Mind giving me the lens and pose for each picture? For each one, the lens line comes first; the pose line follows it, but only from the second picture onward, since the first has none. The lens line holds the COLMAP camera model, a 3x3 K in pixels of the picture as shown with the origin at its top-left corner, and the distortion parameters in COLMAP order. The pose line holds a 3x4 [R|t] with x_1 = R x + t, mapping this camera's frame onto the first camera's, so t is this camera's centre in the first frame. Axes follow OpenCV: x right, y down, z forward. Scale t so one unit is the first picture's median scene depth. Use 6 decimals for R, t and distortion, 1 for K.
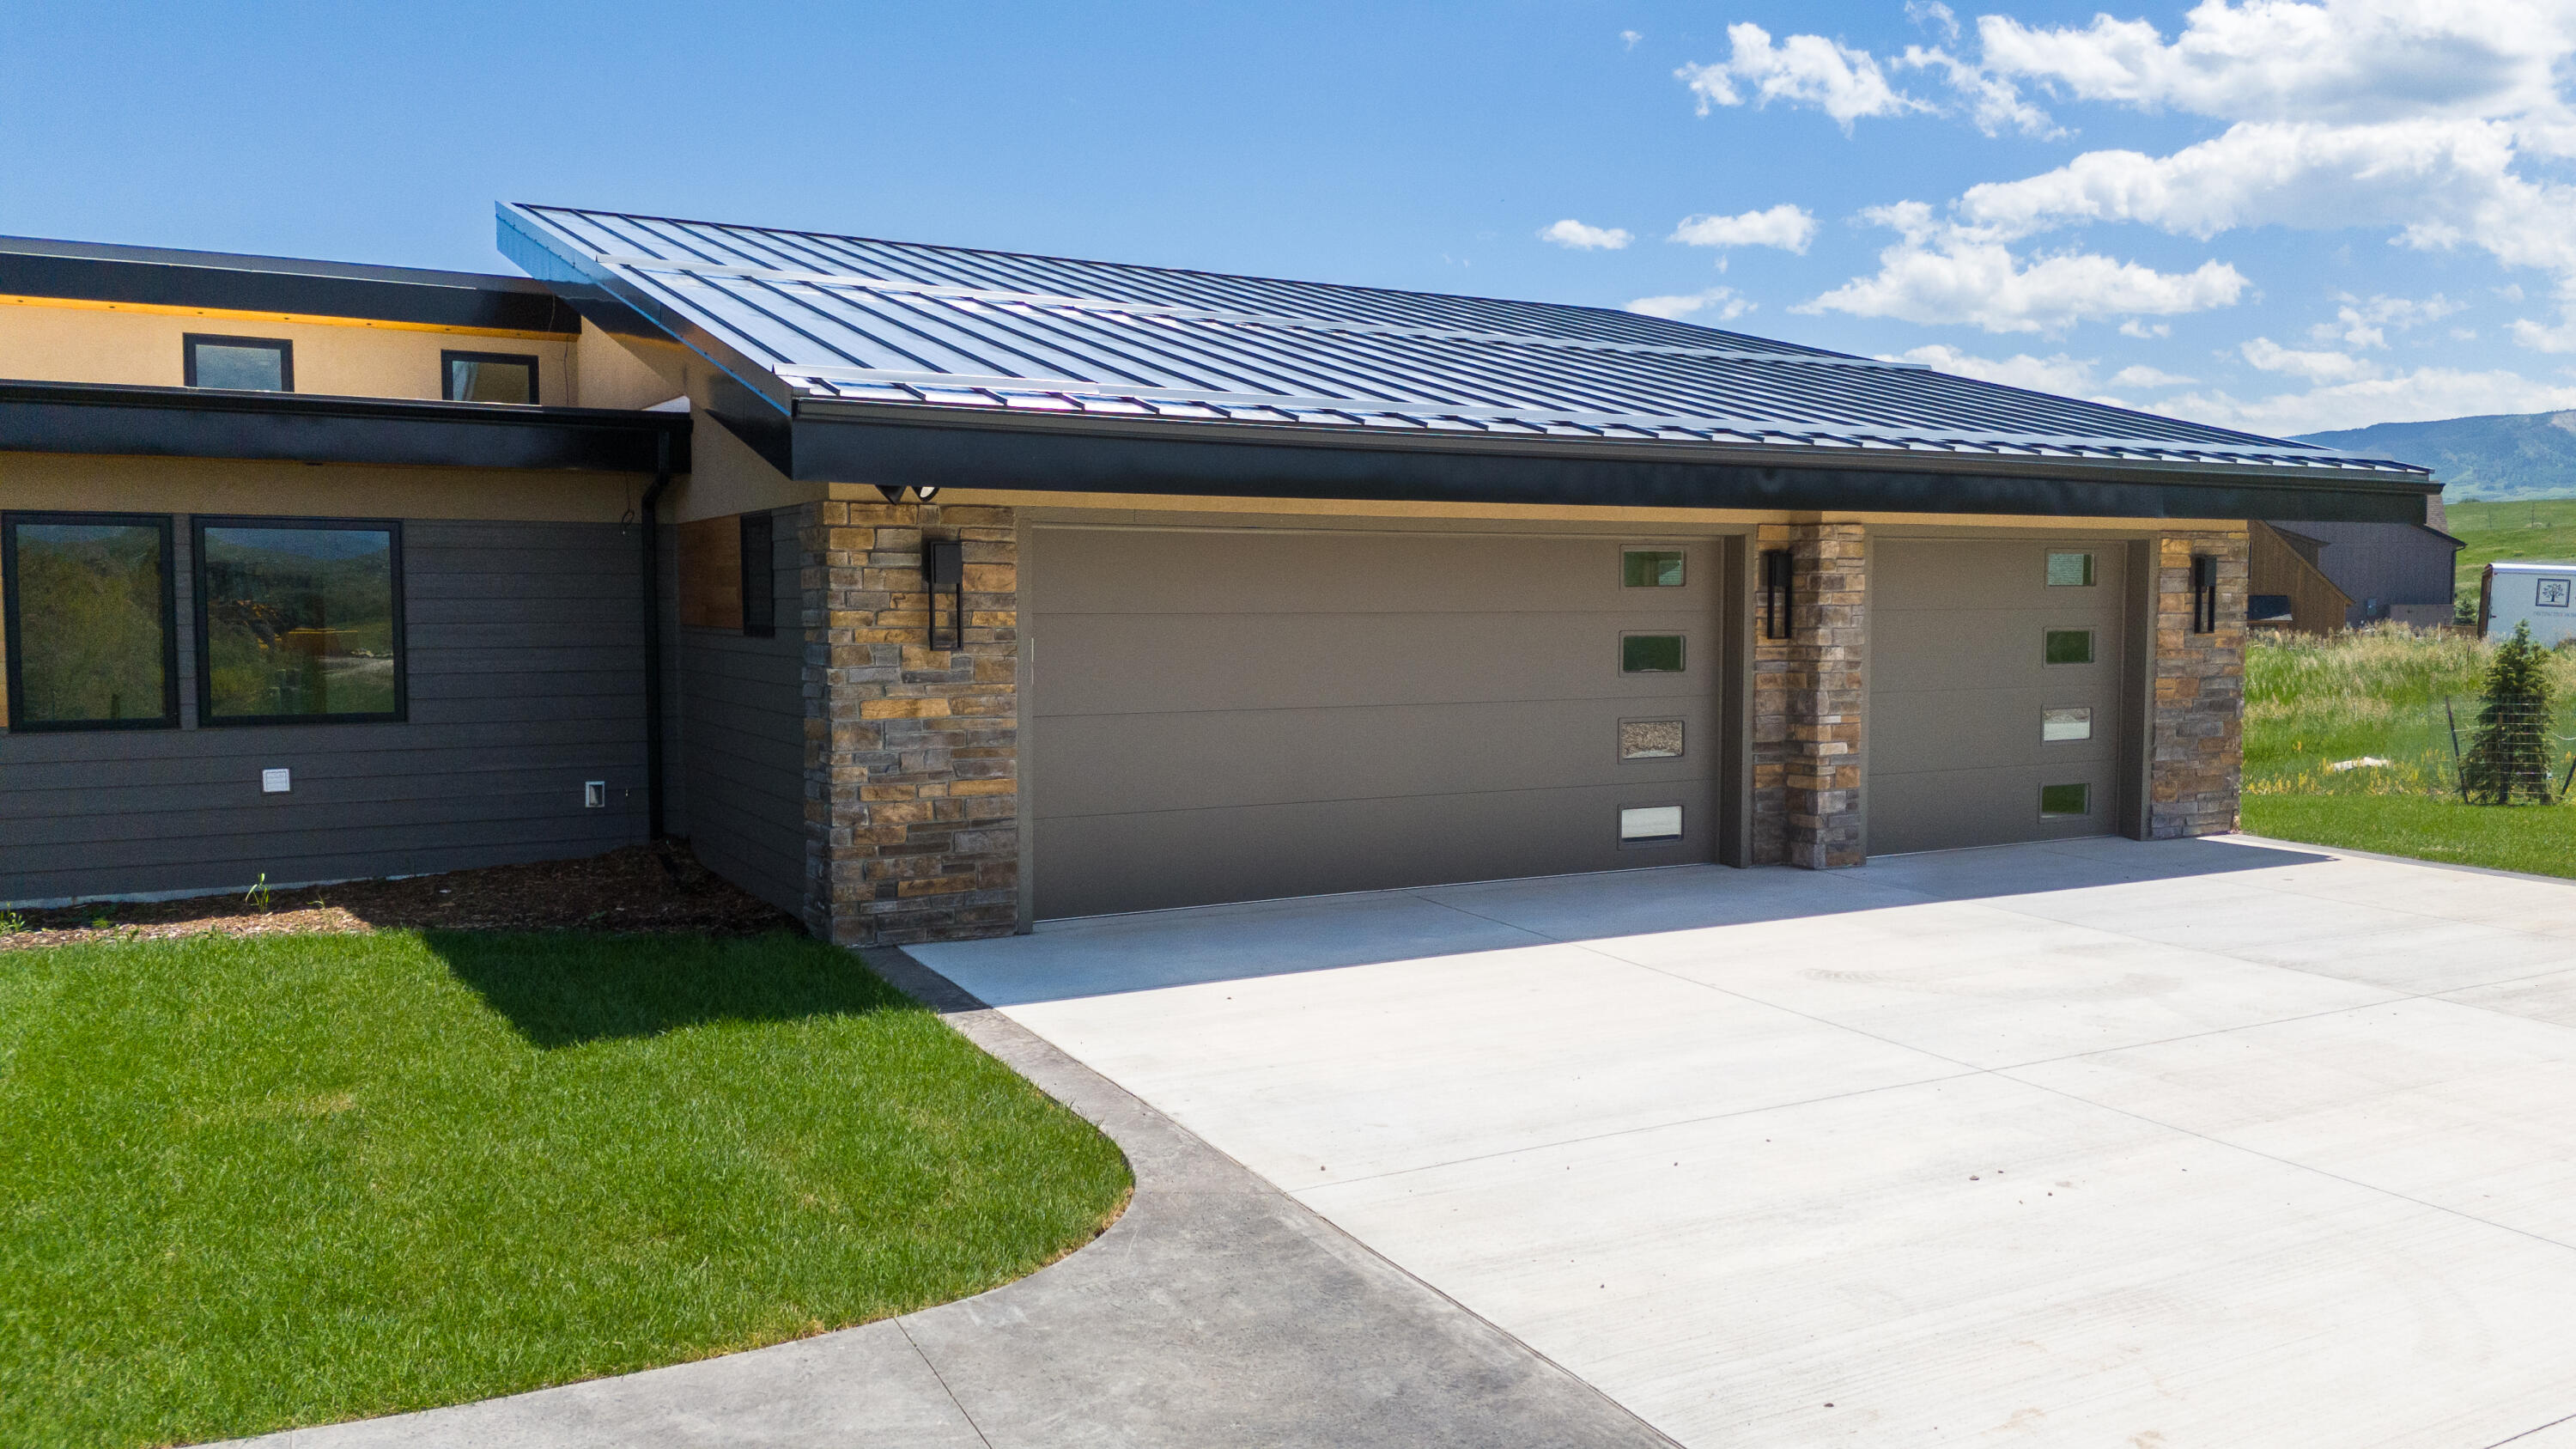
lens RADIAL K [[1915.6, 0, 1288.0], [0, 1915.6, 724.5], [0, 0, 1]] dist [0.072905, -0.079784]
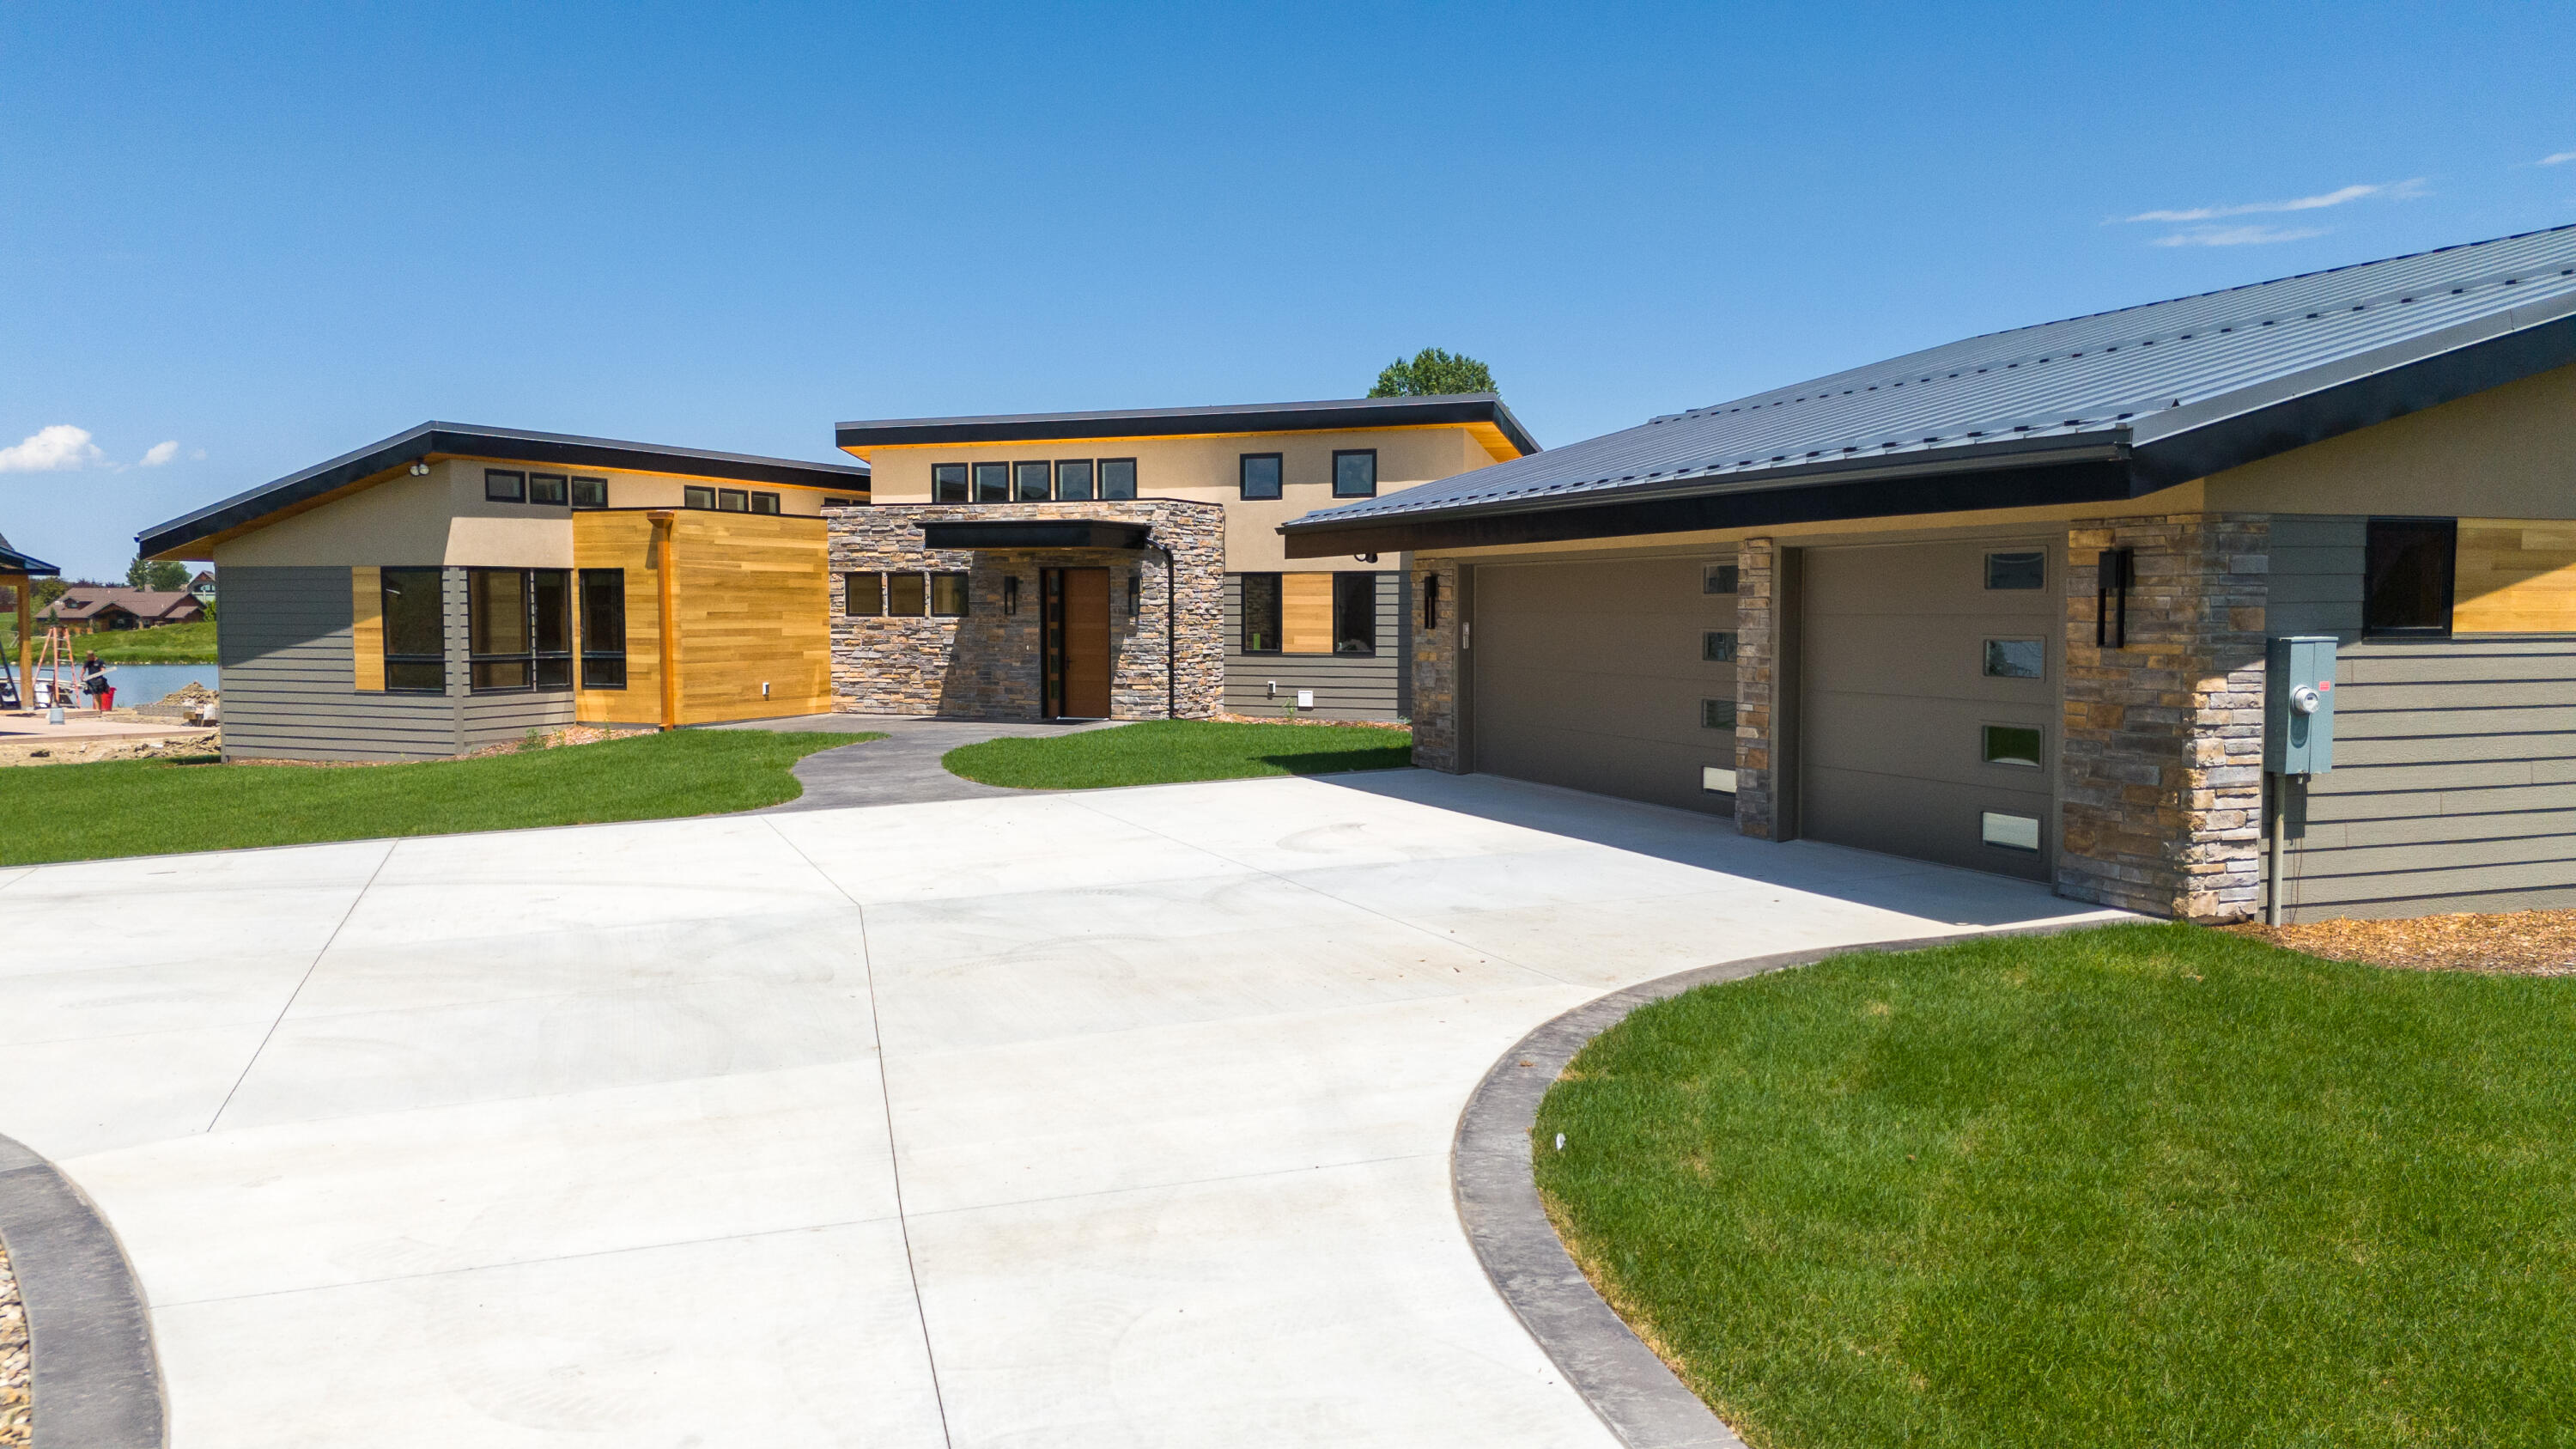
lens RADIAL K [[1915.6, 0, 1288.0], [0, 1915.6, 724.5], [0, 0, 1]] dist [0.072905, -0.079784]
pose [[-0.148303, 0.059314, -0.987162, 1.465097], [-0.069064, 0.995141, 0.070169, -0.054388], [0.986527, 0.078584, -0.143486, 0.888855]]
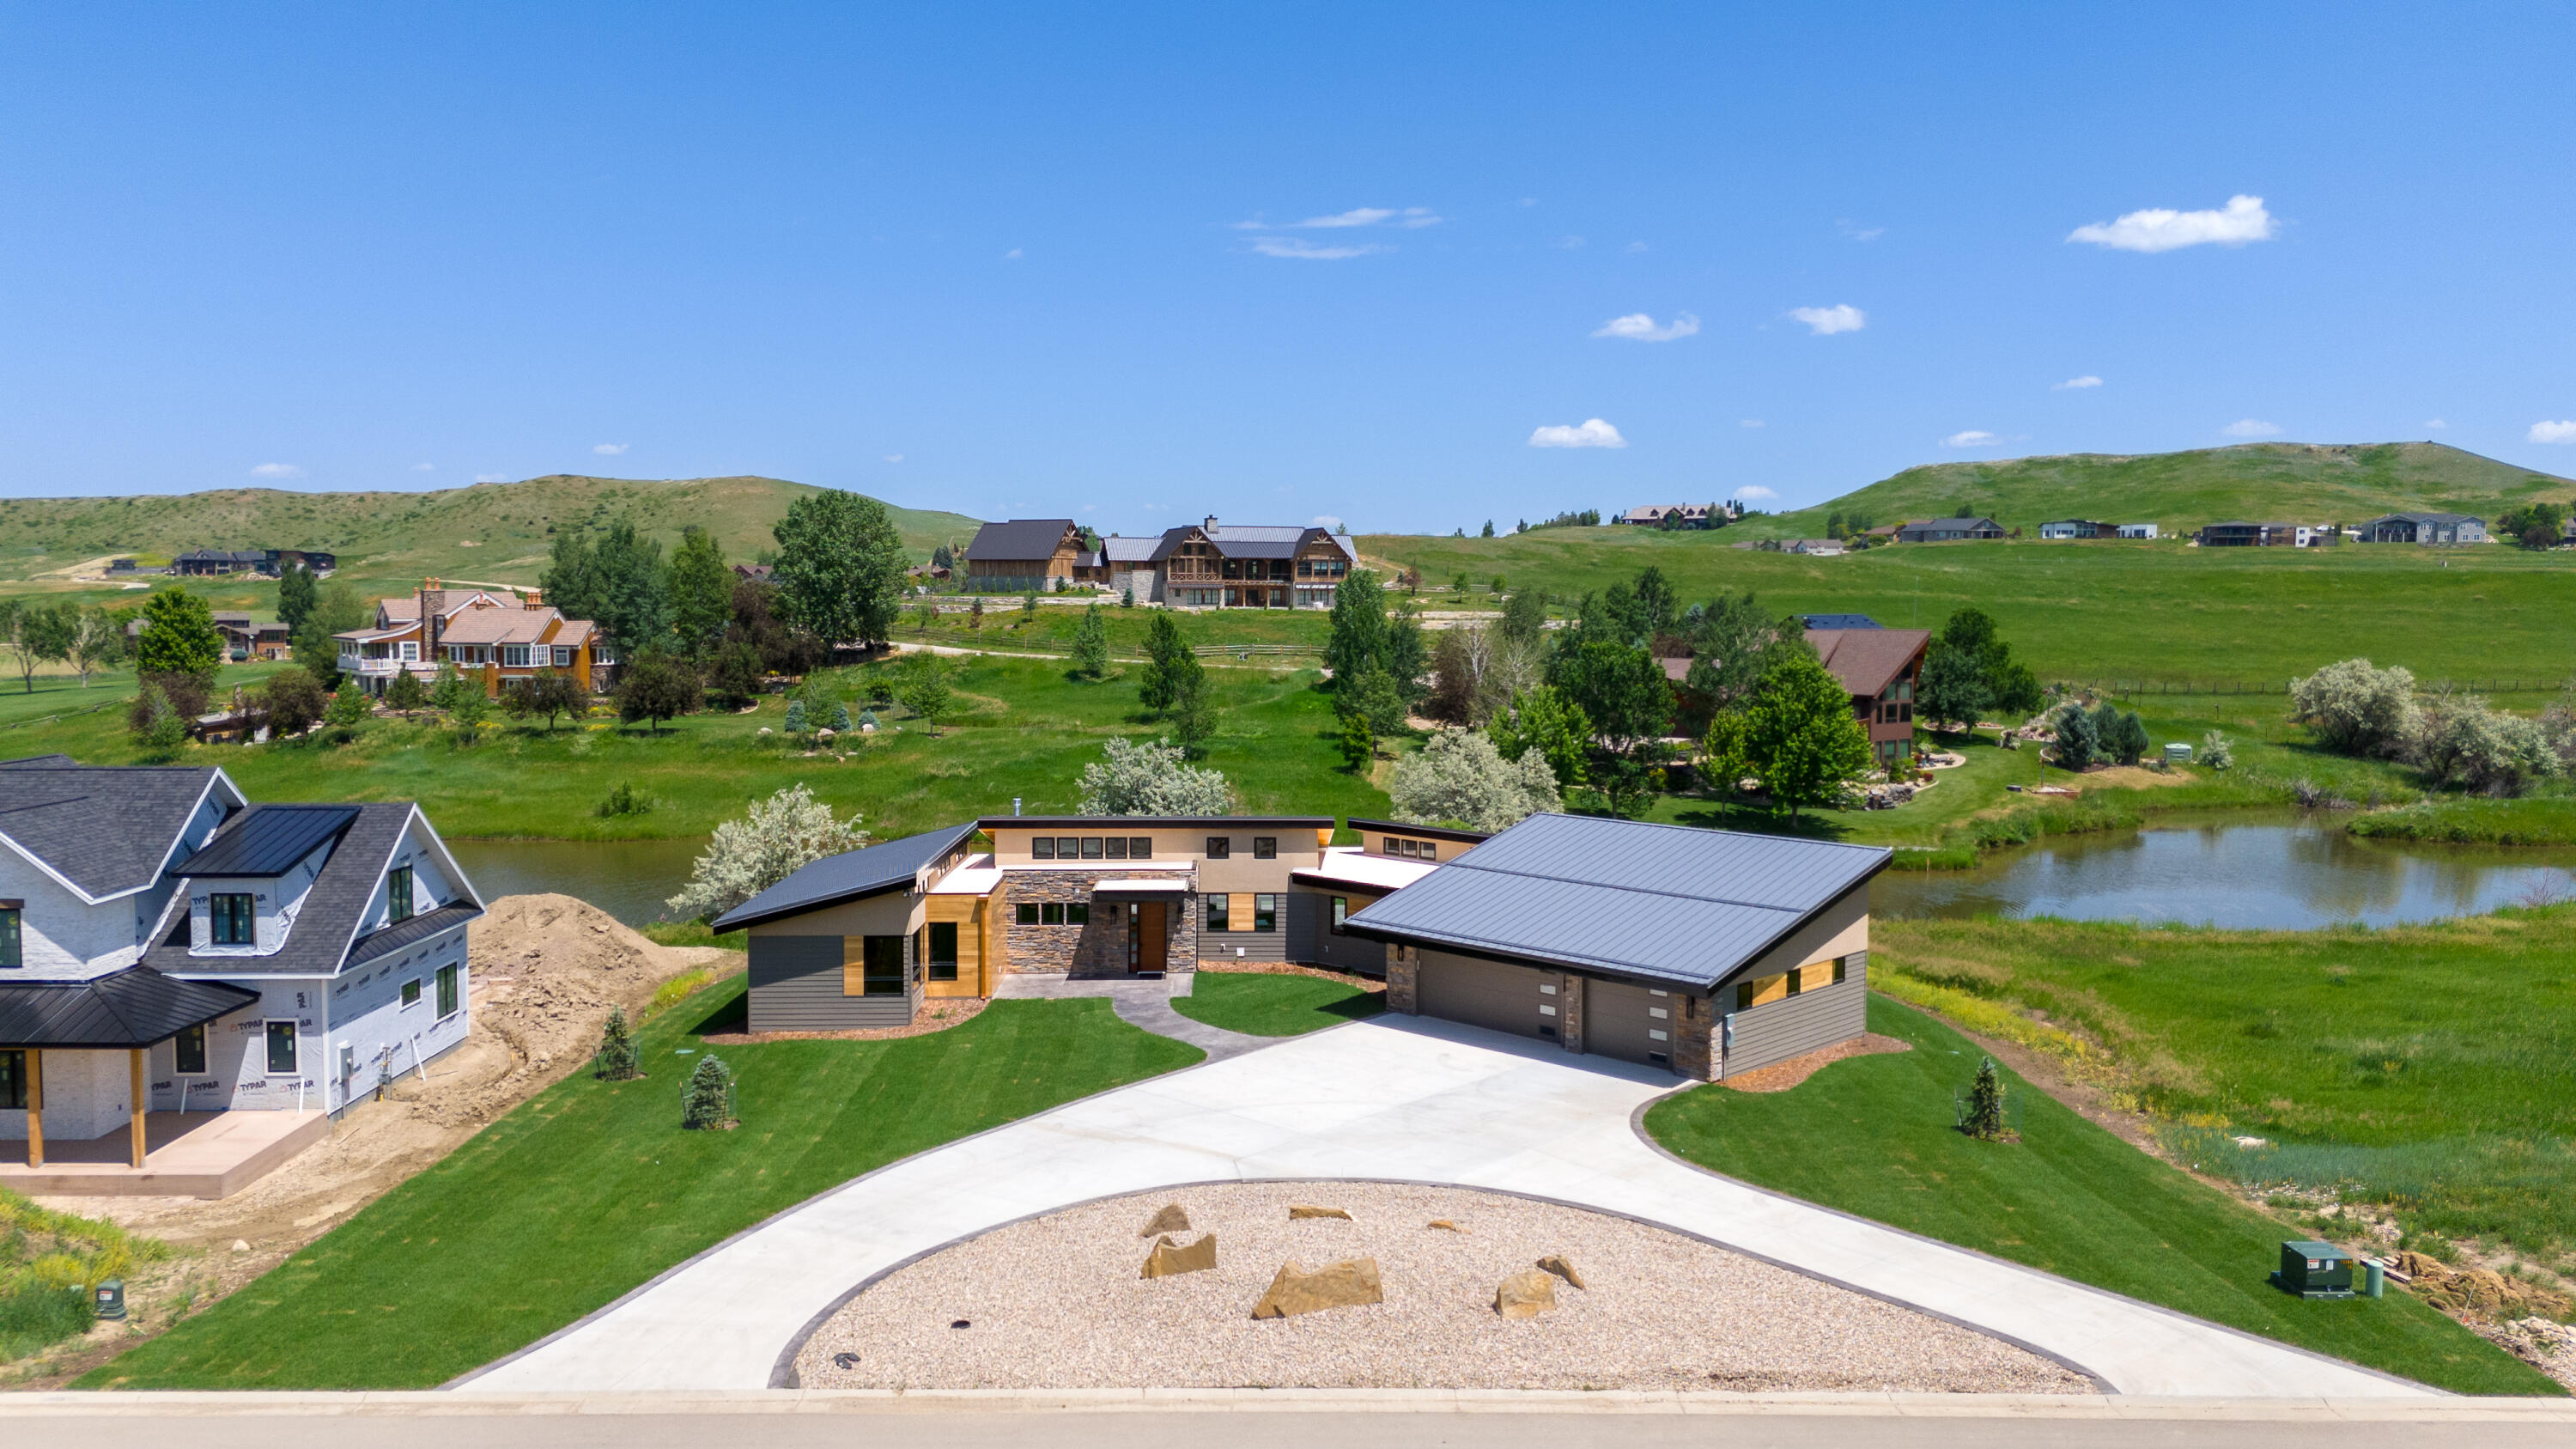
lens RADIAL K [[2029.4, 0, 1287.3], [0, 2029.4, 687.9], [0, 0, 1]] dist [0.083907, -0.110761]
pose [[0.291380, 0.063979, -0.954466, 4.084868], [-0.070992, 0.996456, 0.045121, -0.824828], [0.953970, 0.054612, 0.294889, -0.842492]]
